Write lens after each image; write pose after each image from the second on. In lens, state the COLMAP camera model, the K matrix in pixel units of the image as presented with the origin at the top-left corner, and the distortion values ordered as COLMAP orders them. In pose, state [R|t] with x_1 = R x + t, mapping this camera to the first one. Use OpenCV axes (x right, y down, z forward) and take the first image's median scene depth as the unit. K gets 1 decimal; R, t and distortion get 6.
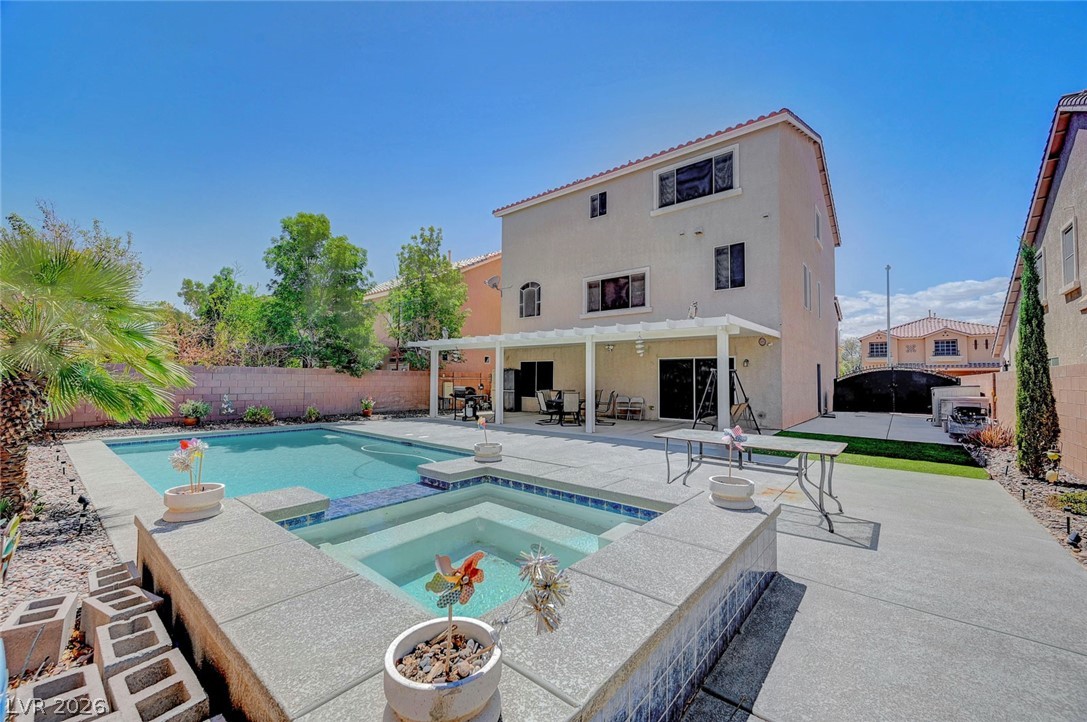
lens RADIAL K [[438.4, 0, 543.3], [0, 438.4, 360.9], [0, 0, 1]] dist [0.001373, 0.001086]
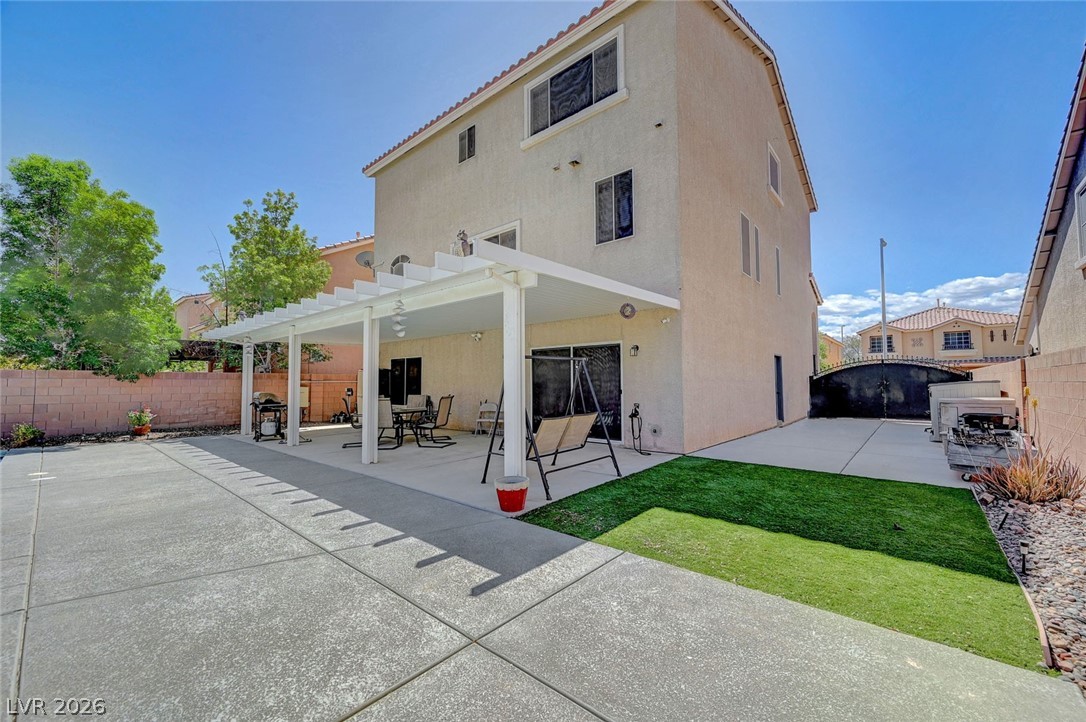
lens RADIAL K [[438.0, 0, 540.4], [0, 438.0, 361.9], [0, 0, 1]] dist [0.001373, 0.001086]
pose [[0.999645, -0.014796, -0.022177, 0.278555], [0.014631, 0.999864, -0.007565, 0.020211], [0.022285, 0.007237, 0.999725, 0.283883]]
